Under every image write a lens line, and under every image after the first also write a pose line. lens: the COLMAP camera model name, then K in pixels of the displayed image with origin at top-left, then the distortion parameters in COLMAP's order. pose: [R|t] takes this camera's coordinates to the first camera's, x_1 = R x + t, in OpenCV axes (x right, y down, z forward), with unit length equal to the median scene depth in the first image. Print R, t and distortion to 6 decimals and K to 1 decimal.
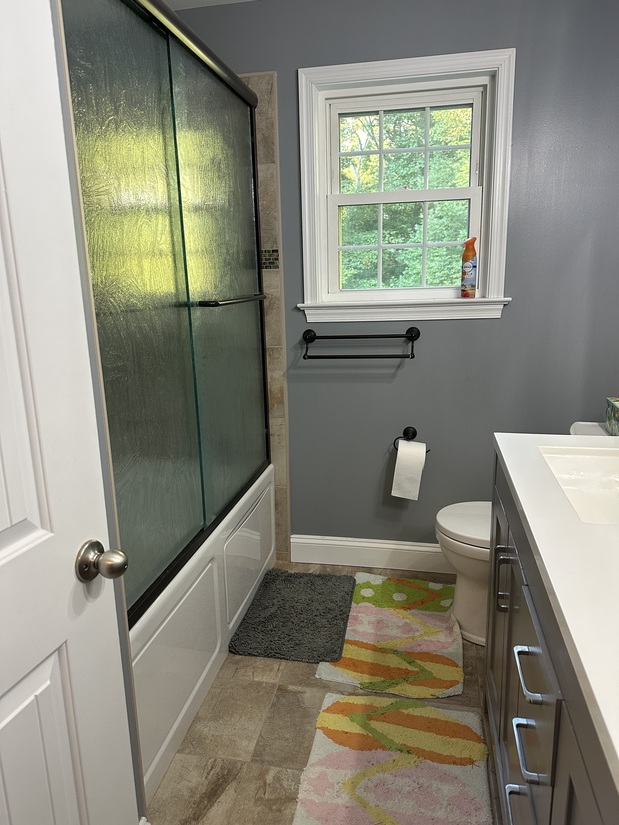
lens RADIAL K [[581.8, 0, 299.6], [0, 581.8, 412.5], [0, 0, 1]] dist [0.048184, -0.058120]
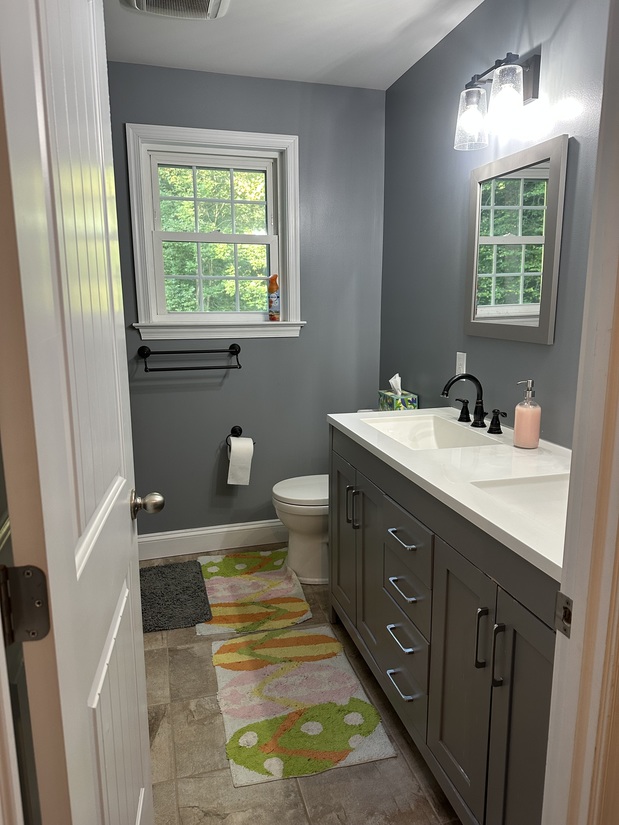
lens RADIAL K [[581.8, 0, 307.6], [0, 581.8, 410.6], [0, 0, 1]] dist [0.048184, -0.058120]
pose [[0.890141, -0.056181, 0.452209, -0.236821], [0.078146, 0.996490, -0.030024, 0.043550], [-0.448935, 0.062064, 0.891406, -0.153536]]
